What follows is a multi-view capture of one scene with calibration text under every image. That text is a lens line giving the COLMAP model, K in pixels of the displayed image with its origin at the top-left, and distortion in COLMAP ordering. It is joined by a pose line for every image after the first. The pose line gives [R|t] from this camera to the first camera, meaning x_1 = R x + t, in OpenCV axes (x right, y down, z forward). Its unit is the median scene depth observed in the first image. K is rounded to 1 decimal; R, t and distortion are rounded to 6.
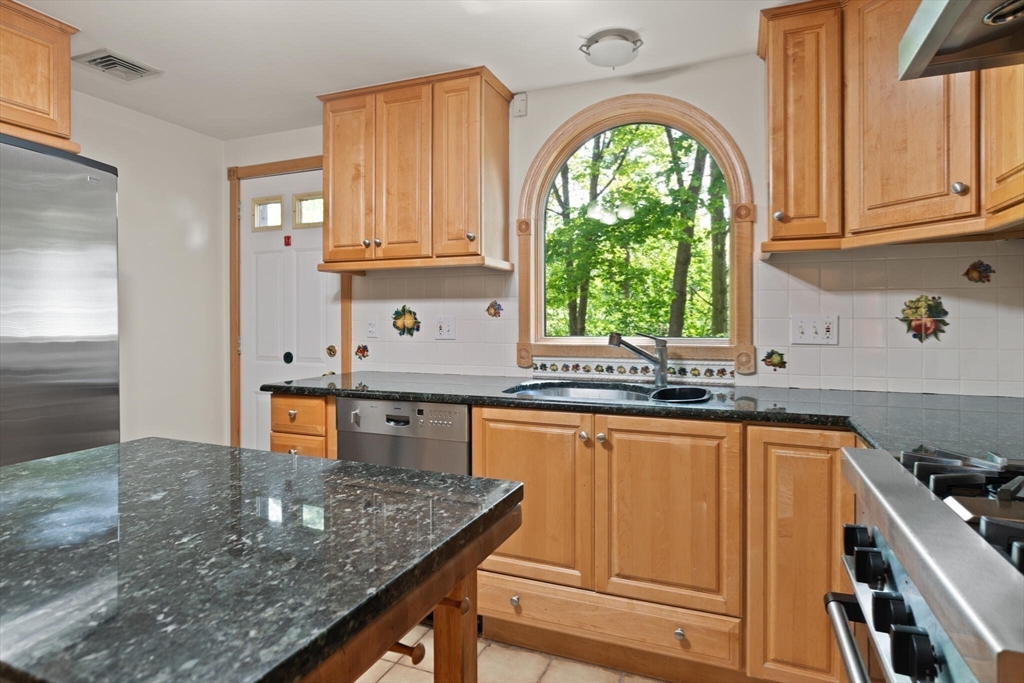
lens RADIAL K [[554.7, 0, 521.6], [0, 554.7, 321.0], [0, 0, 1]] dist [0.001315, -0.000852]
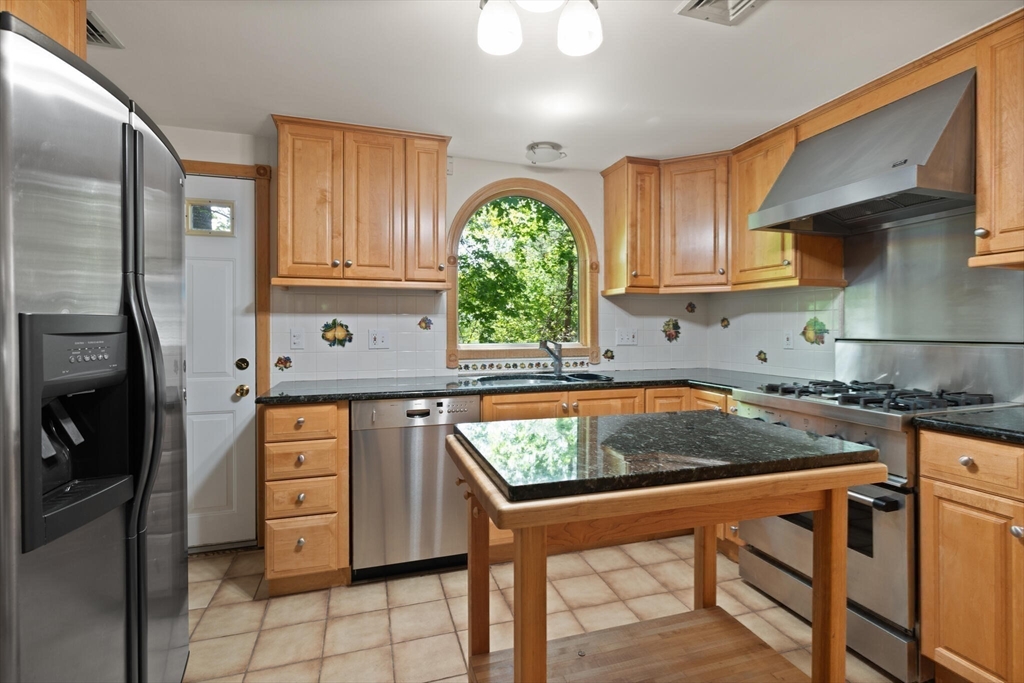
lens RADIAL K [[493.6, 0, 517.0], [0, 493.6, 332.0], [0, 0, 1]] dist [0.005326, 0.000117]
pose [[0.769211, -0.004361, 0.638980, -0.634083], [0.003443, 0.999990, 0.002680, -0.004355], [-0.638986, 0.000138, 0.769219, 0.009532]]
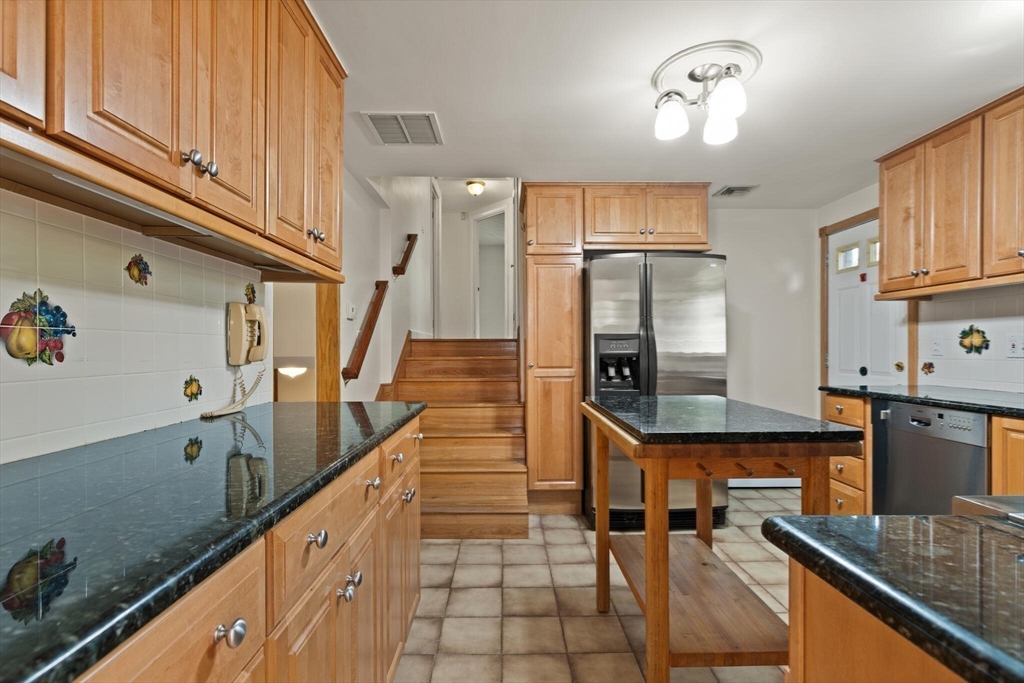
lens RADIAL K [[475.1, 0, 514.2], [0, 475.1, 350.5], [0, 0, 1]] dist [0.002000, 0.000827]
pose [[0.393717, 0.005119, -0.919217, 0.313615], [-0.001108, 0.999986, 0.005094, 0.018606], [0.919231, -0.000987, 0.393718, -0.174936]]
